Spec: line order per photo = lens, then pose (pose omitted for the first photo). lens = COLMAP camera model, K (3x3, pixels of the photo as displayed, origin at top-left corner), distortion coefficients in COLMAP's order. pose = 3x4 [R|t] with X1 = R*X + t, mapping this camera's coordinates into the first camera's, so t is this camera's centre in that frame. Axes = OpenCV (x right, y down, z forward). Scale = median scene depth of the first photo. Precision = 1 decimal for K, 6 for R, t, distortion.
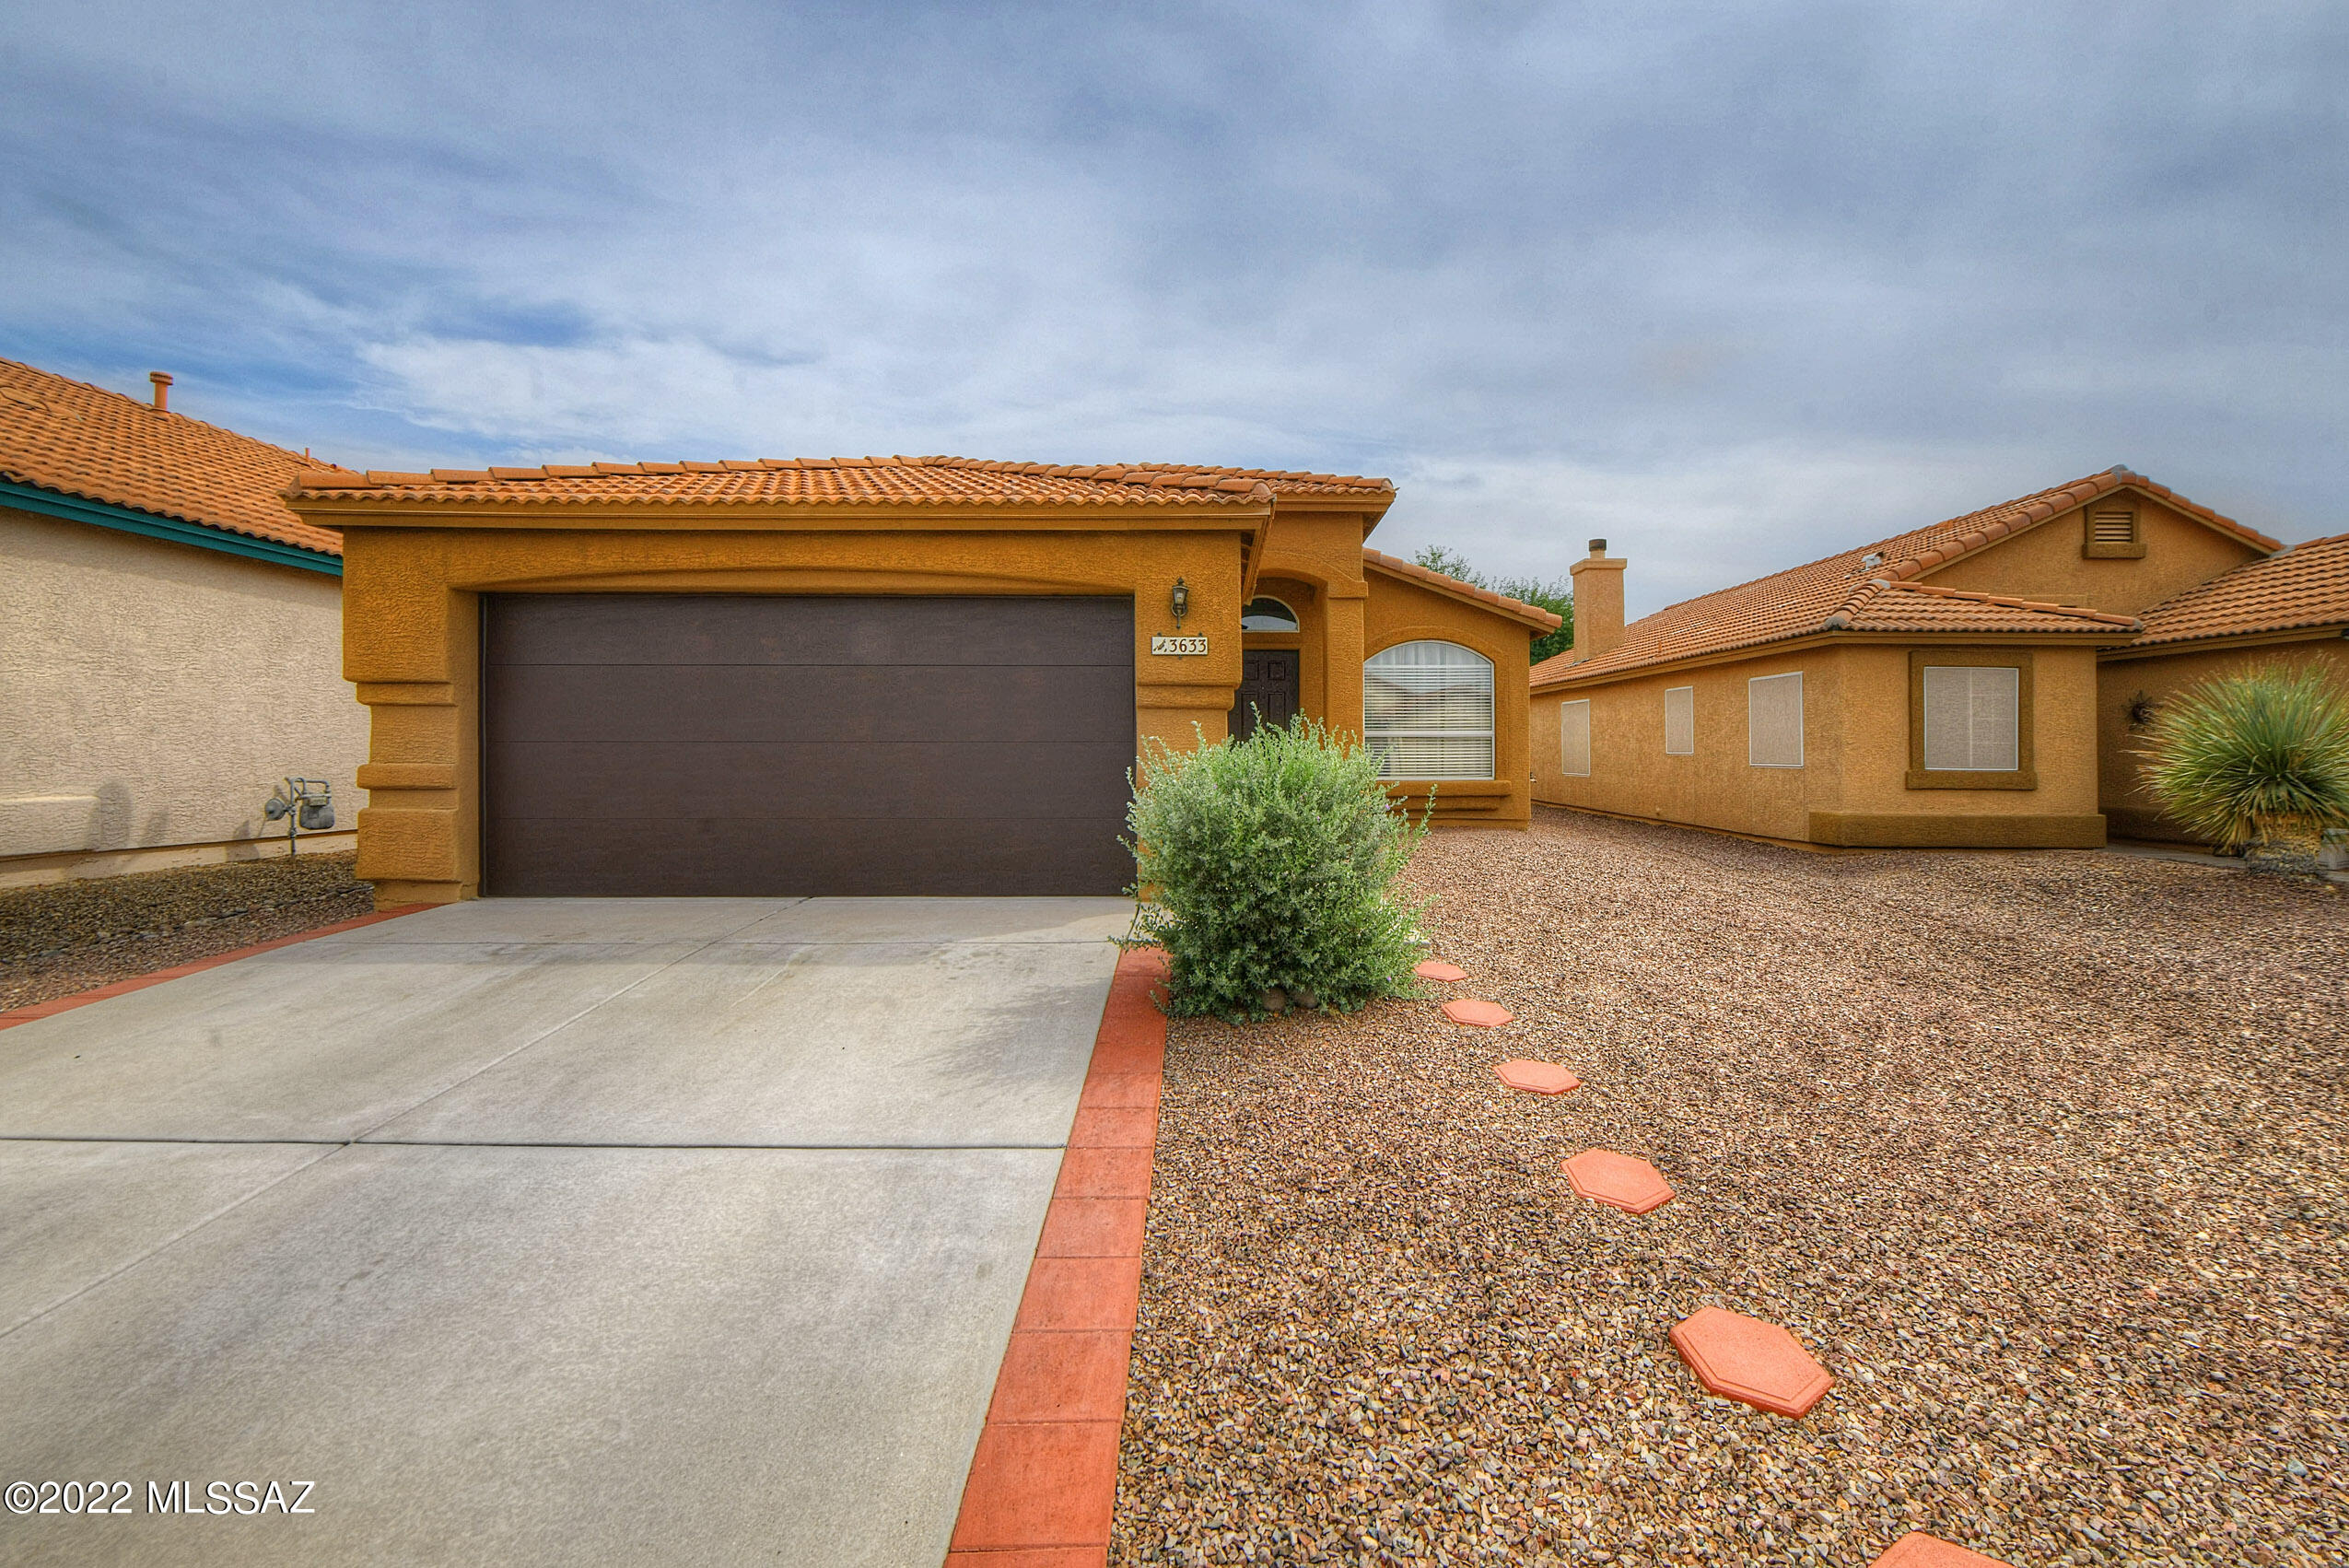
lens RADIAL K [[971.8, 0, 1236.1], [0, 971.8, 740.4], [0, 0, 1]] dist [-0.004906, -0.000162]
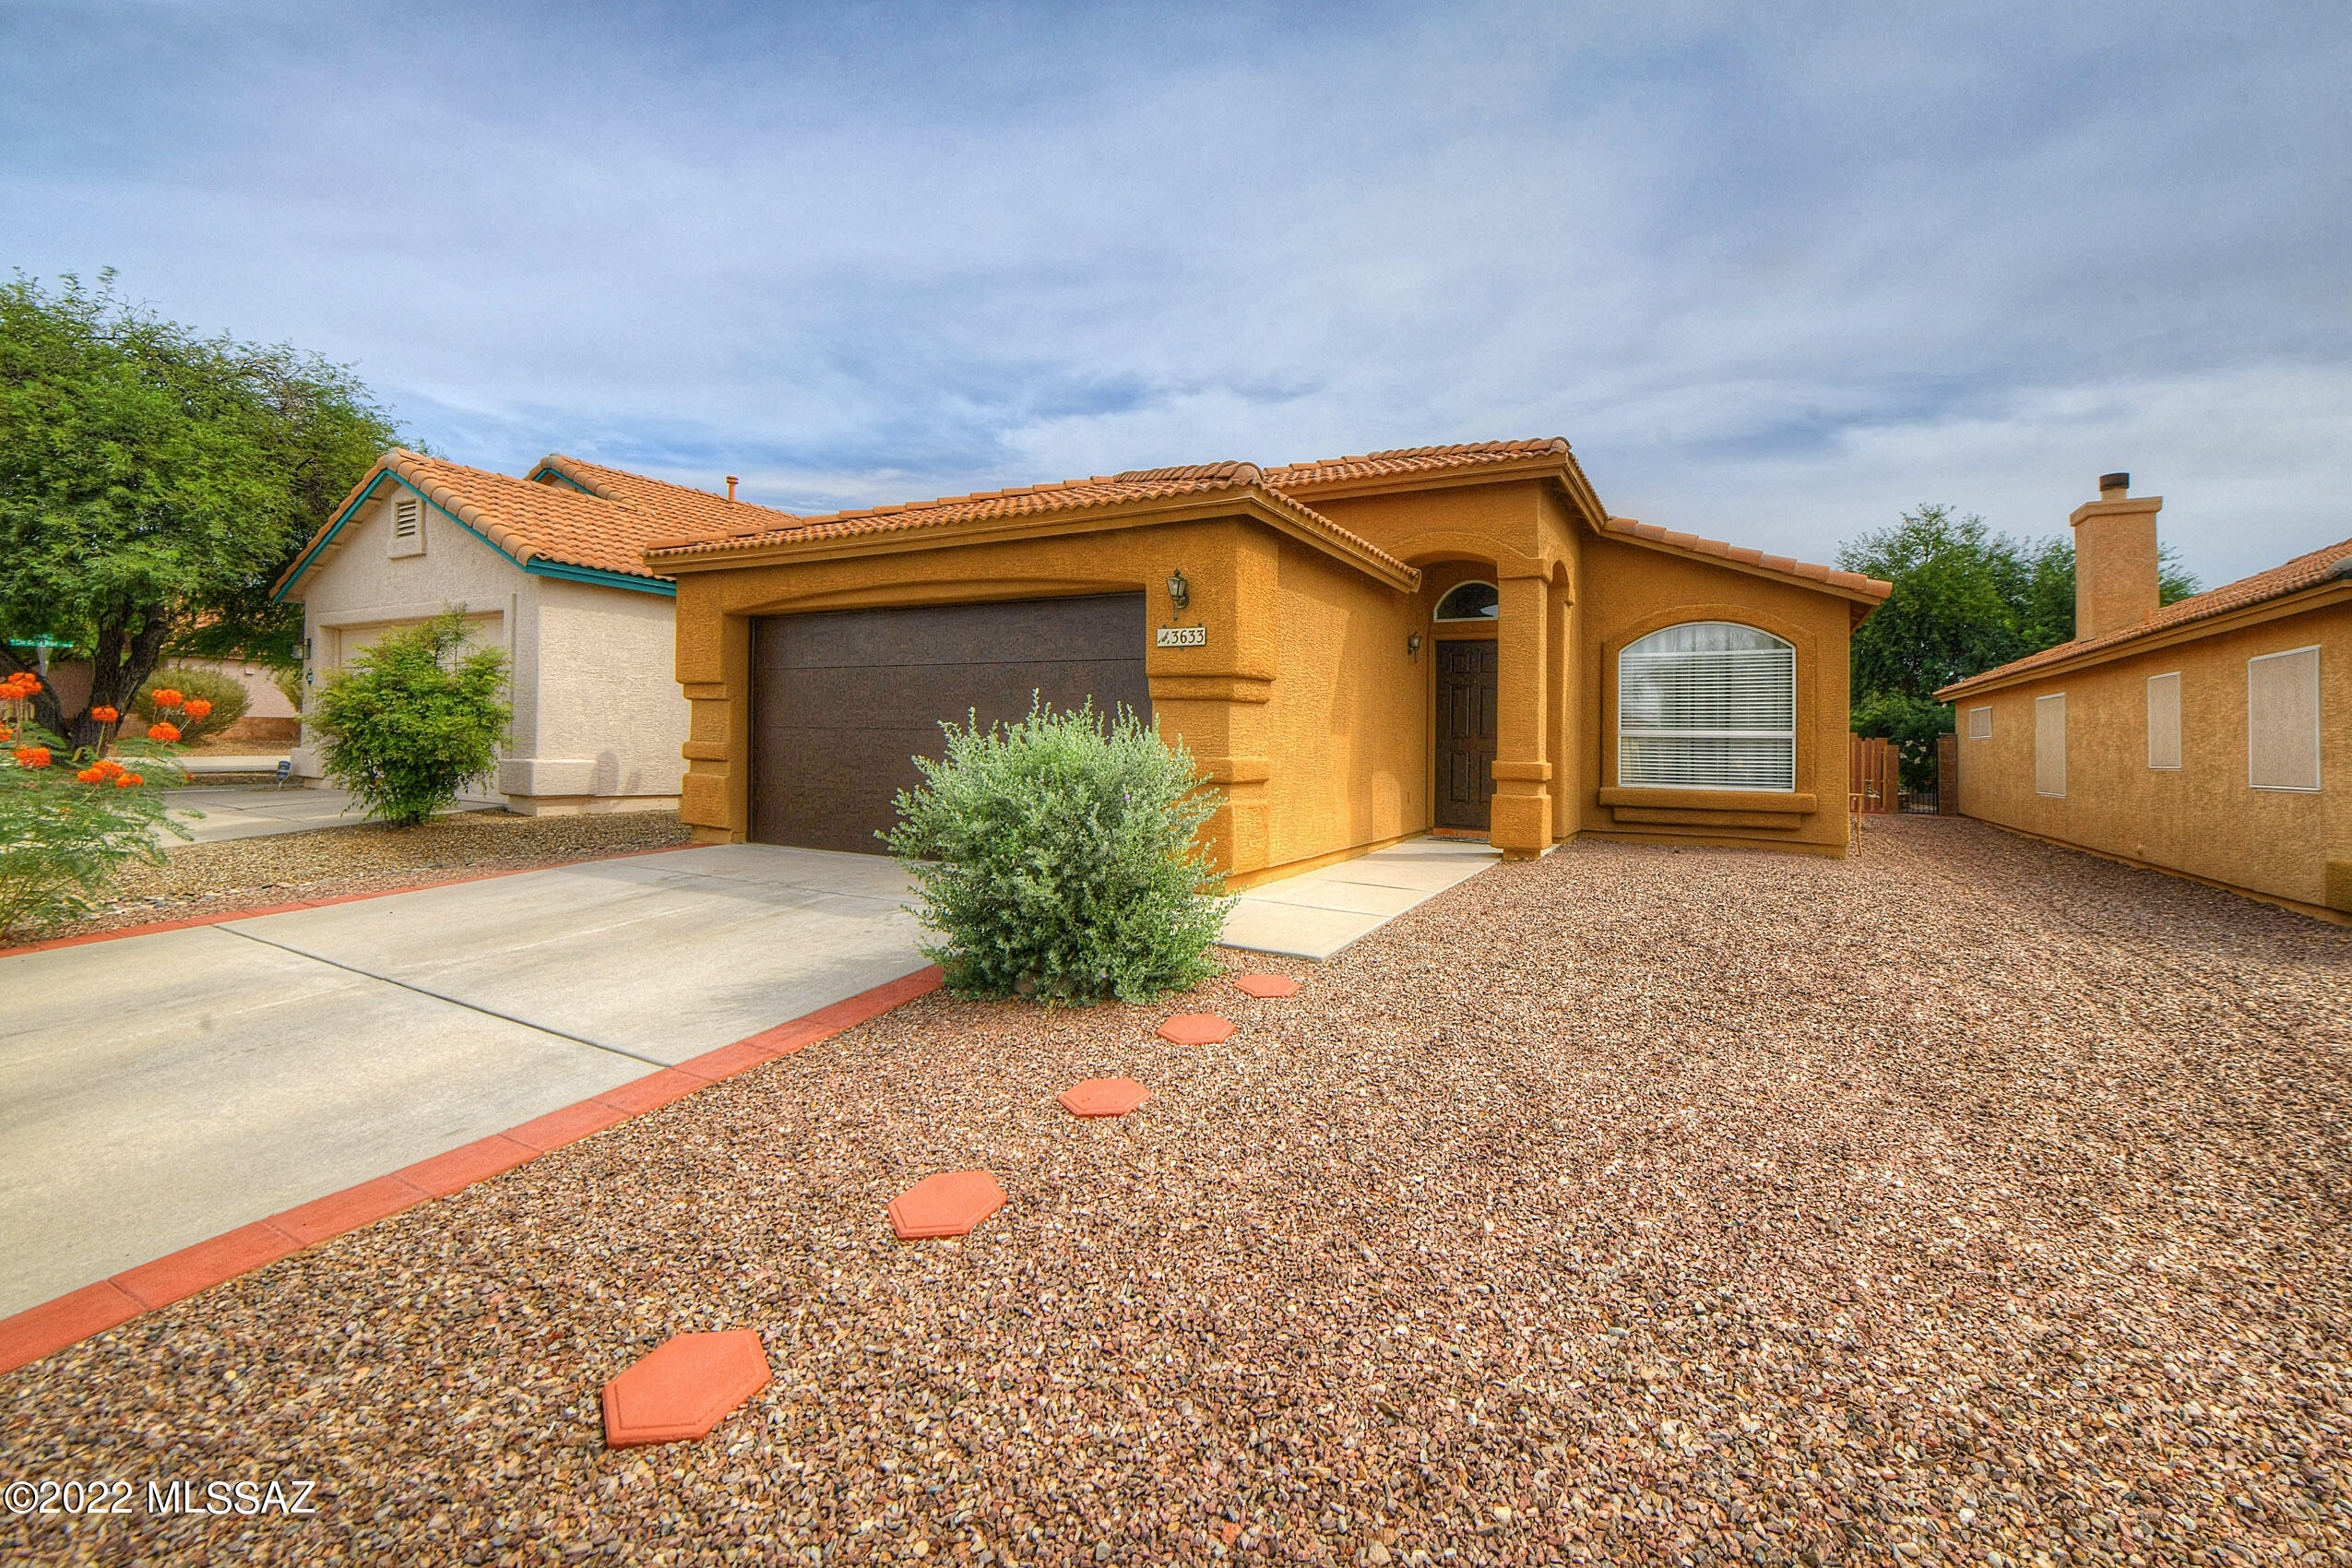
lens RADIAL K [[973.0, 0, 1237.7], [0, 973.0, 740.3], [0, 0, 1]] dist [-0.004906, -0.000162]
pose [[0.874582, 0.015645, -0.484625, 0.251865], [-0.016376, 0.999862, 0.002725, 0.002913], [0.484601, 0.005553, 0.874718, 0.078388]]
